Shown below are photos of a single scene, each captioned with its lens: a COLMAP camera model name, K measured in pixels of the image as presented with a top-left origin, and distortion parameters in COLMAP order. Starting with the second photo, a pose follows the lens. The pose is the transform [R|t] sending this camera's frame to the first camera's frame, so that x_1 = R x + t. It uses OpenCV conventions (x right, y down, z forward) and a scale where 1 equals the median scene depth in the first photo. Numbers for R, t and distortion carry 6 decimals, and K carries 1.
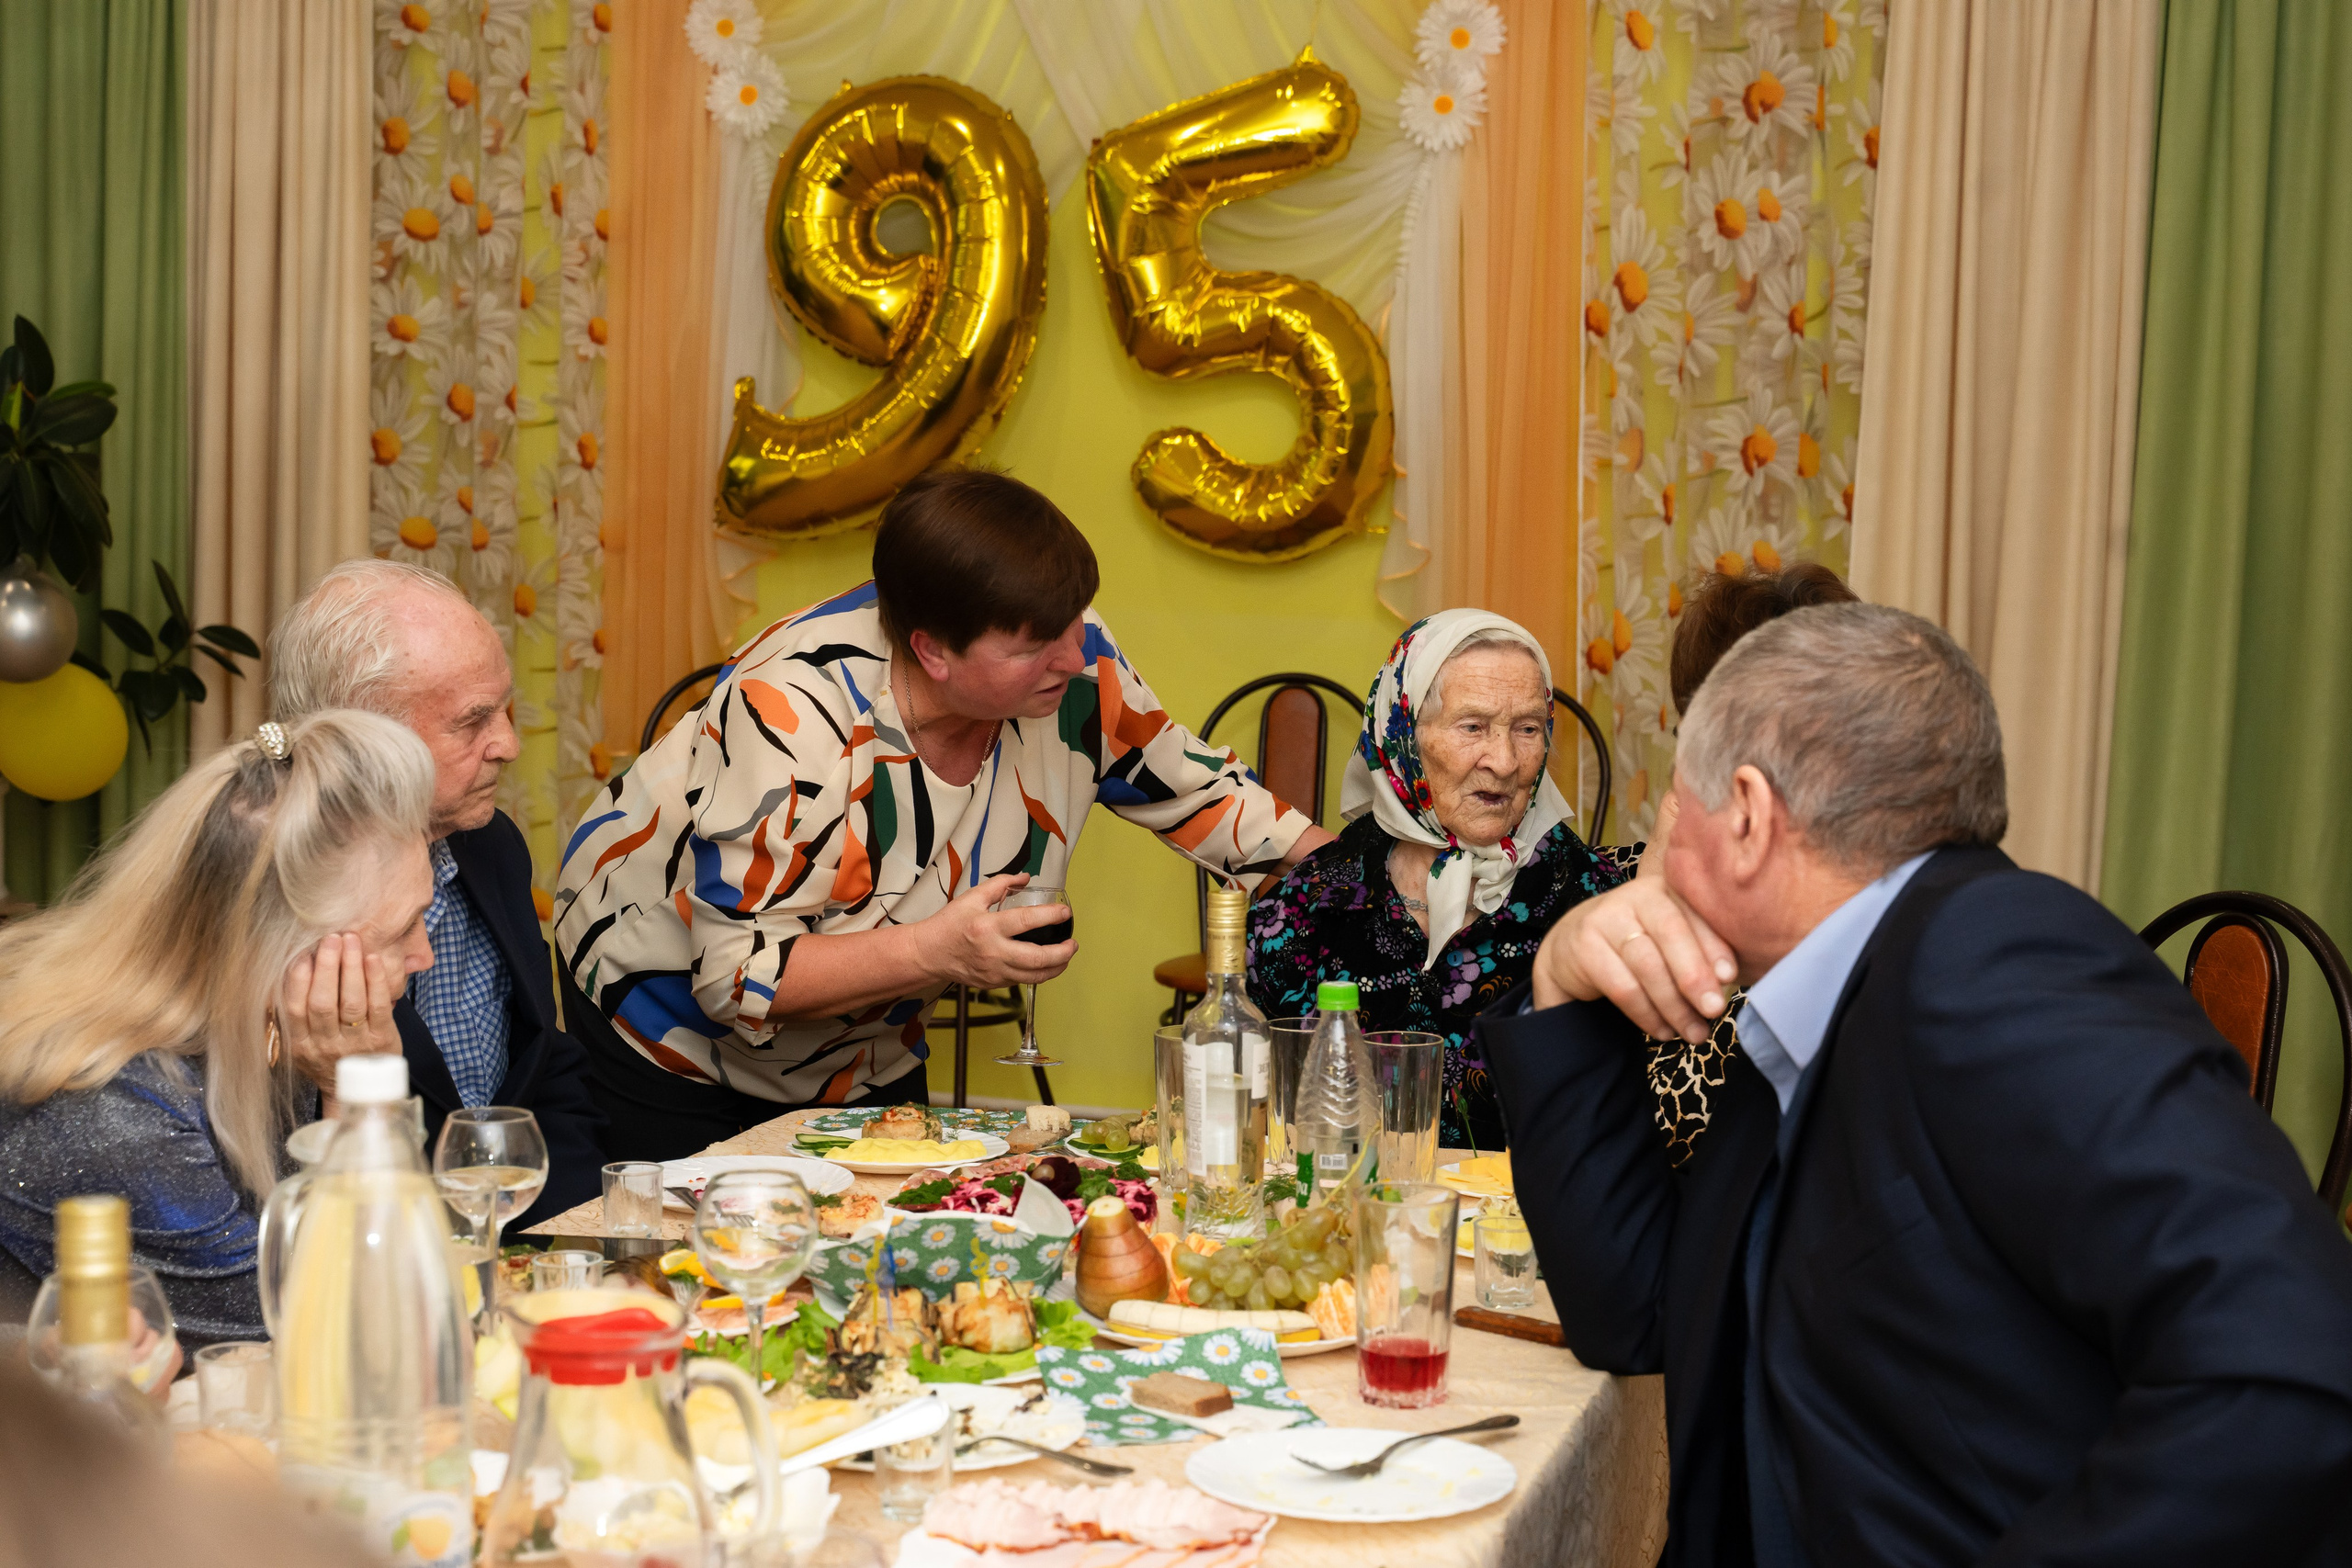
lens RADIAL K [[3421.3, 0, 1176.0], [0, 3421.3, 784.0], [0, 0, 1]] dist [-0.014036, 0.076870]
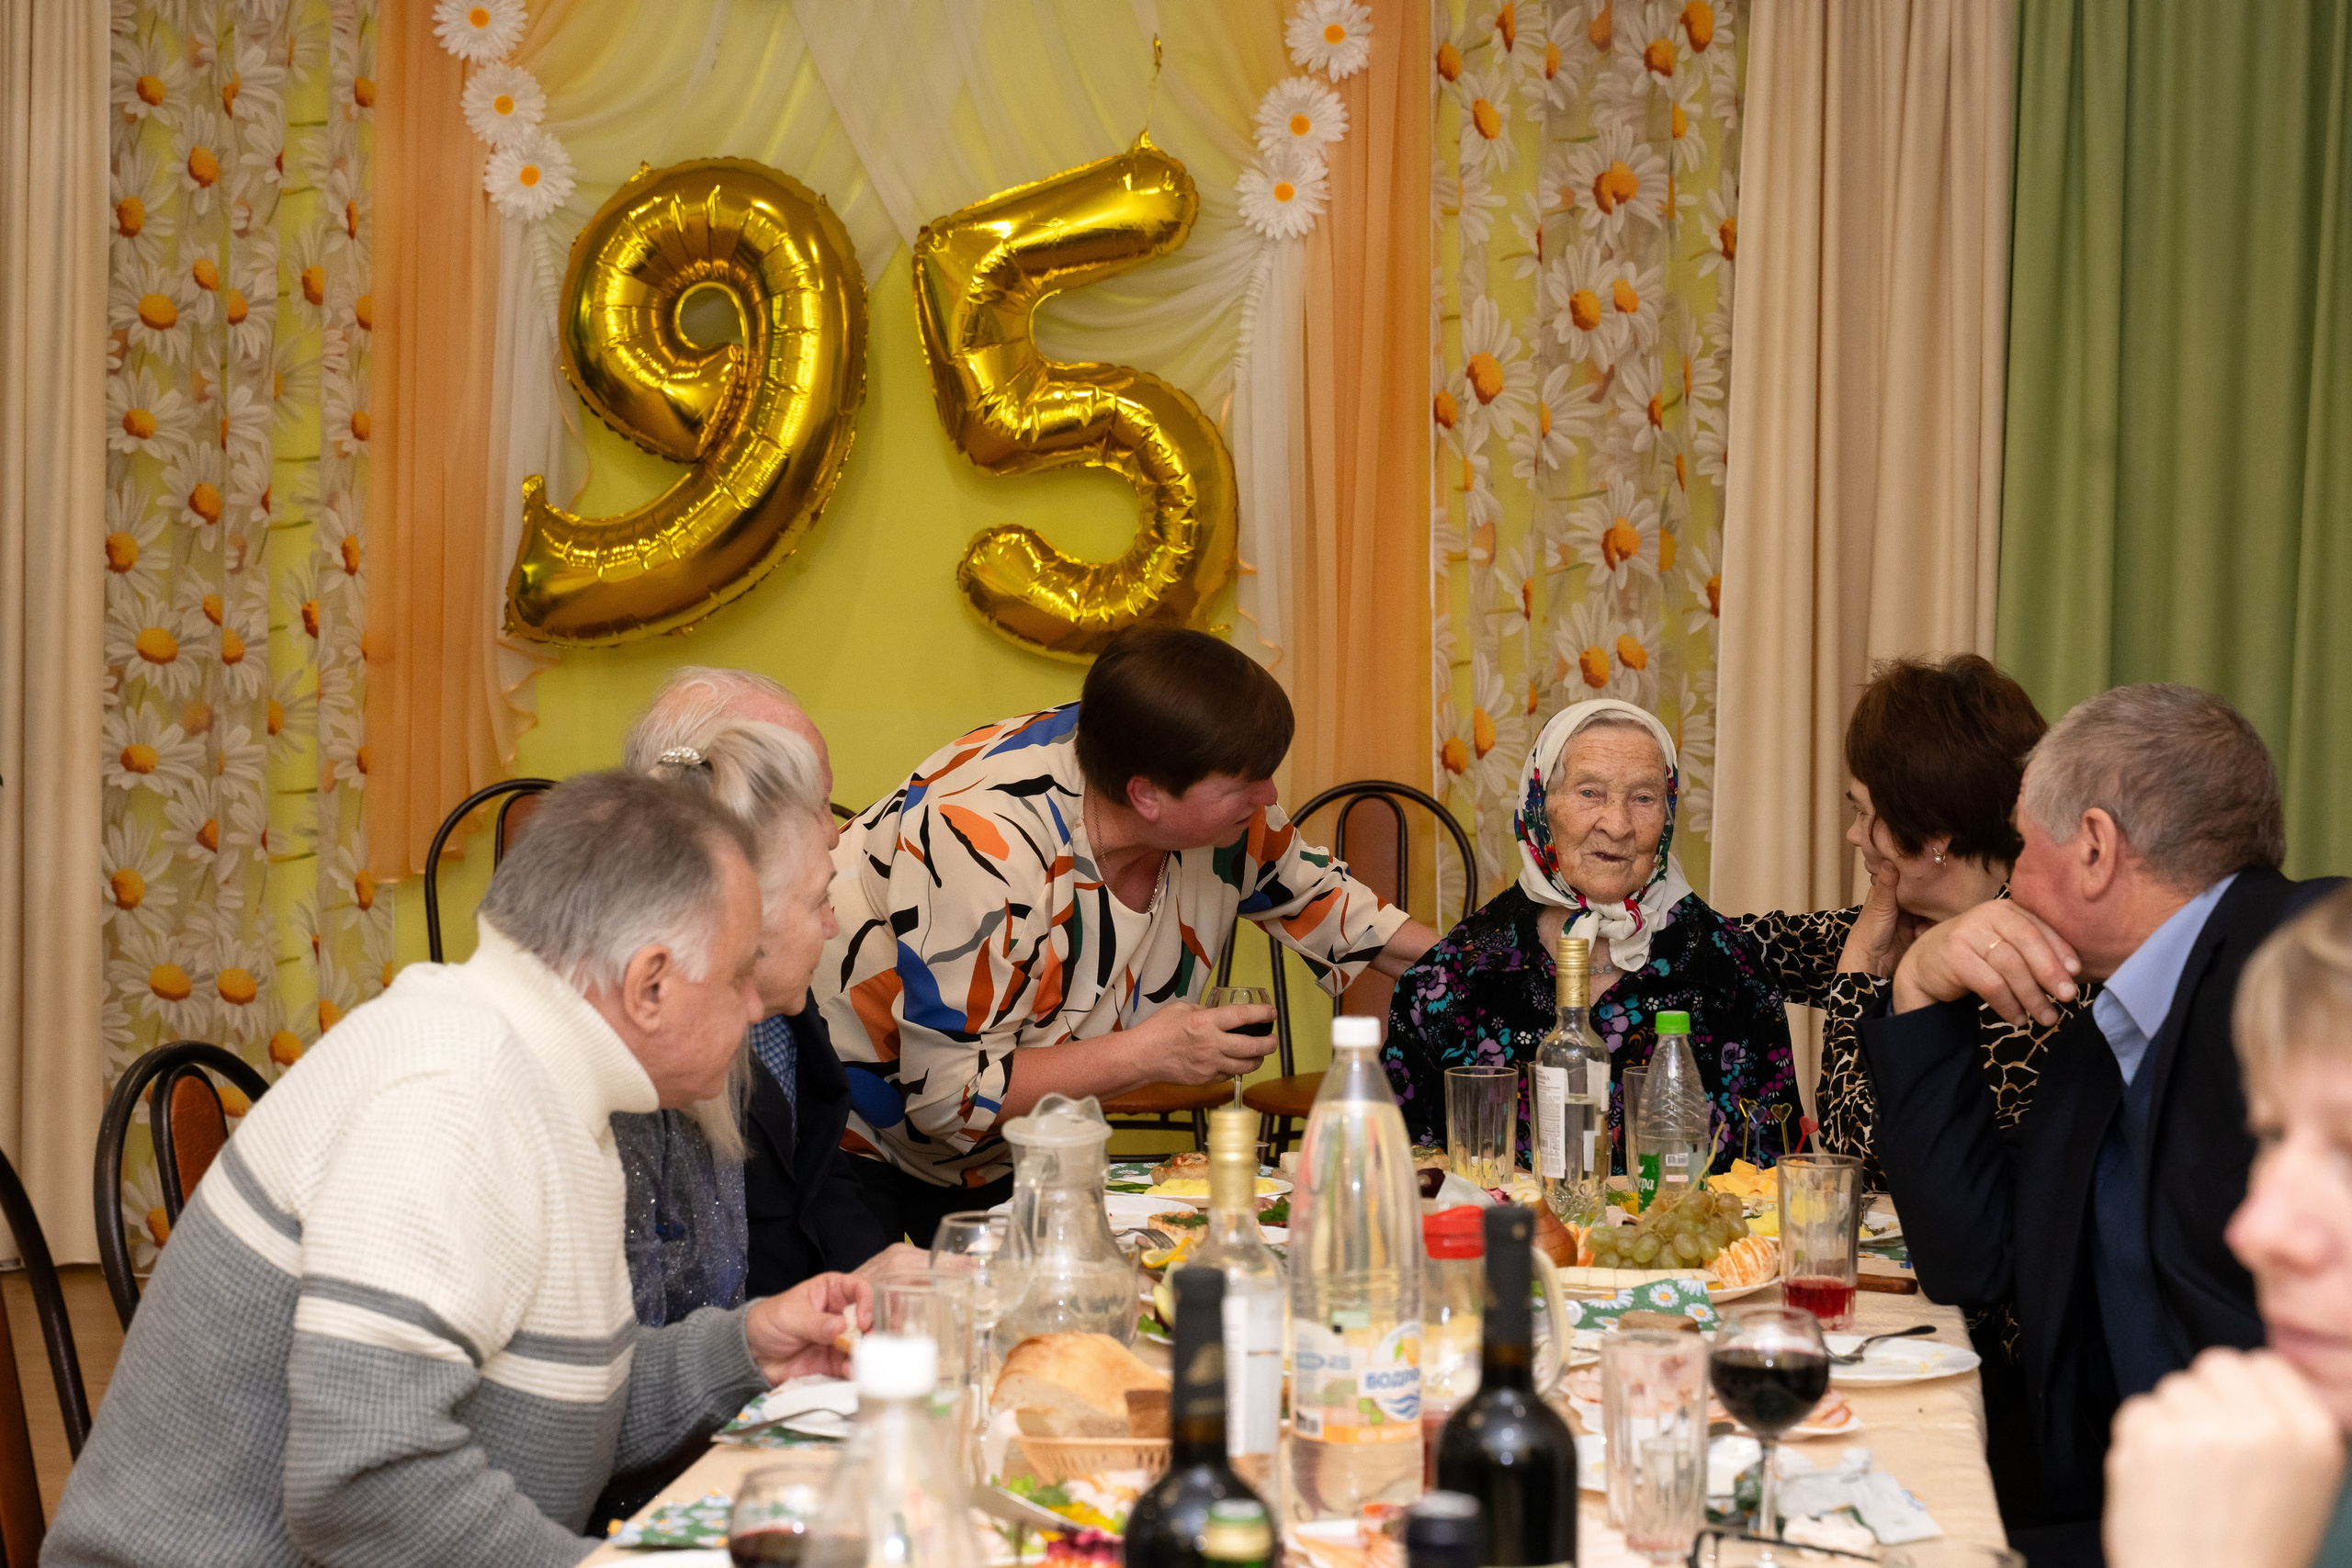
lens RADIAL K [[4367.4, 0, 1056.5], [0, 4367.4, 741.9], [0, 0, 1]] dist [-0.000314, 0.039740]
pose [[0.990127, -0.016488, 0.139200, -0.160632], [0.023136, 0.998661, -0.046274, 0.013587], [-0.138250, 0.049038, 0.989183, -0.212203]]
